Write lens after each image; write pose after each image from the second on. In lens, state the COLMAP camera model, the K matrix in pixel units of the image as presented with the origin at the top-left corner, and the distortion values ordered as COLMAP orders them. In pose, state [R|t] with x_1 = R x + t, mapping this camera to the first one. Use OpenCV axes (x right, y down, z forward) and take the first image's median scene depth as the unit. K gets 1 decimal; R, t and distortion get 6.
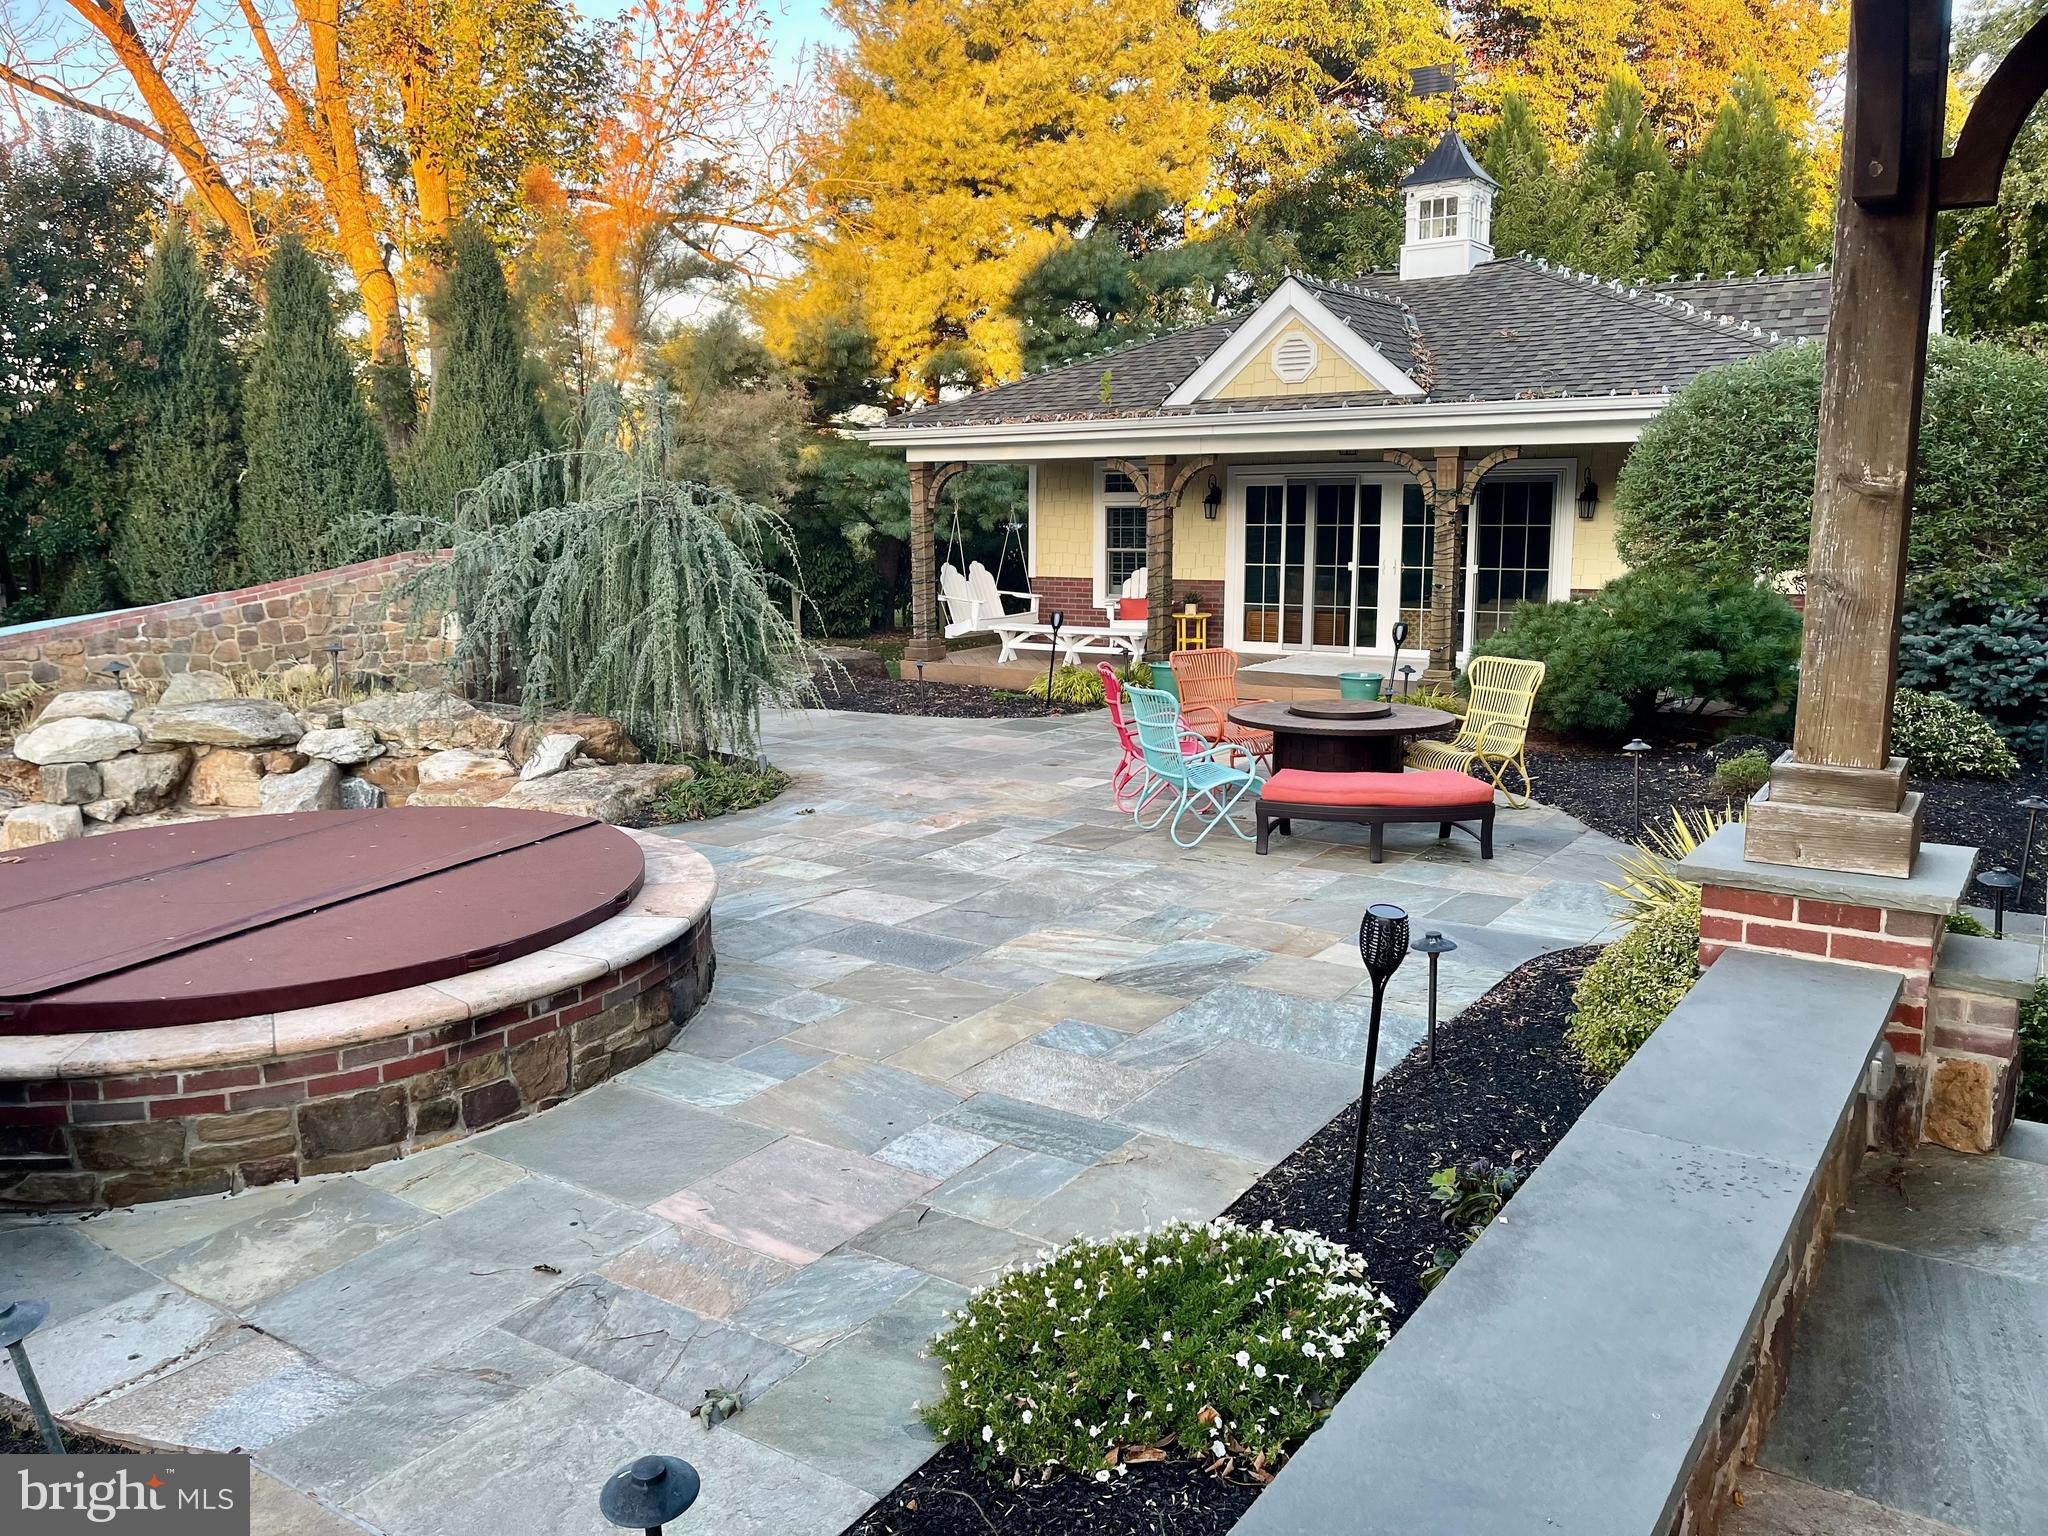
lens RADIAL K [[1528.6, 0, 1029.1], [0, 1528.6, 763.2], [0, 0, 1]] dist [0.053813, -0.081187]
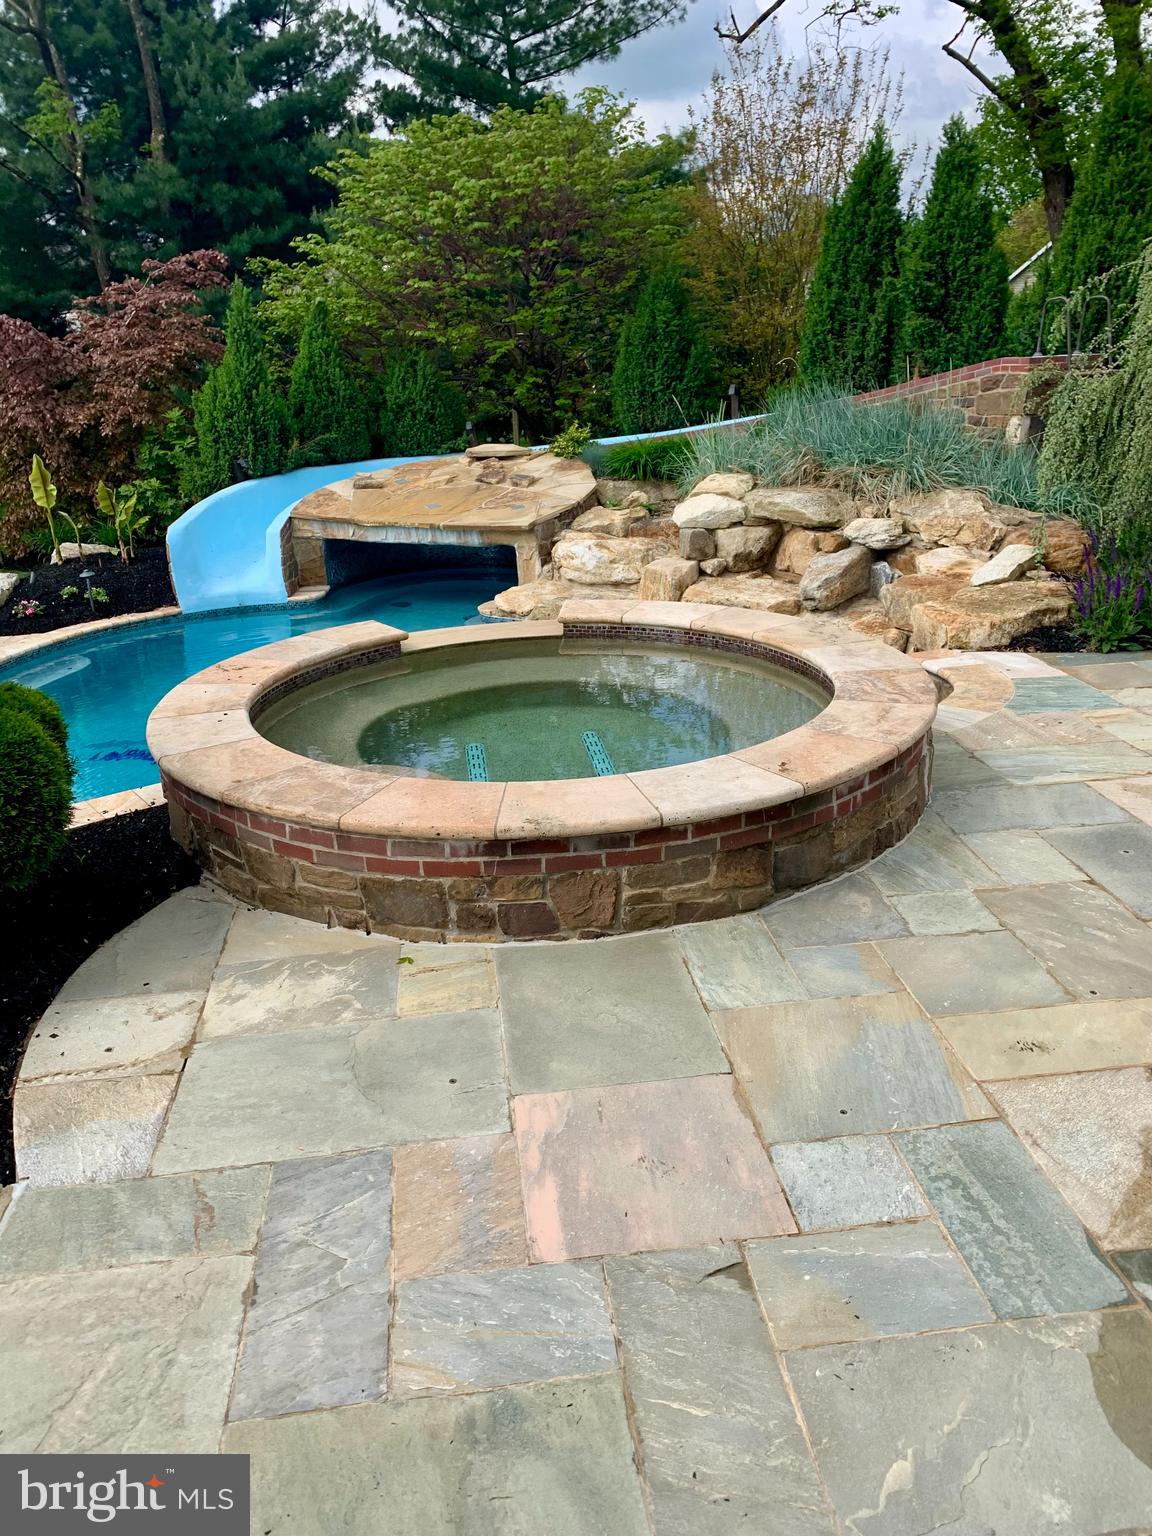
lens RADIAL K [[1163.3, 0, 572.7], [0, 1163.3, 766.2], [0, 0, 1]] dist [0.067619, -0.015347]
pose [[0.646376, 0.241259, -0.723873, 0.083646], [-0.092556, 0.966482, 0.239471, -0.027964], [0.757384, -0.087789, 0.647041, 0.194790]]
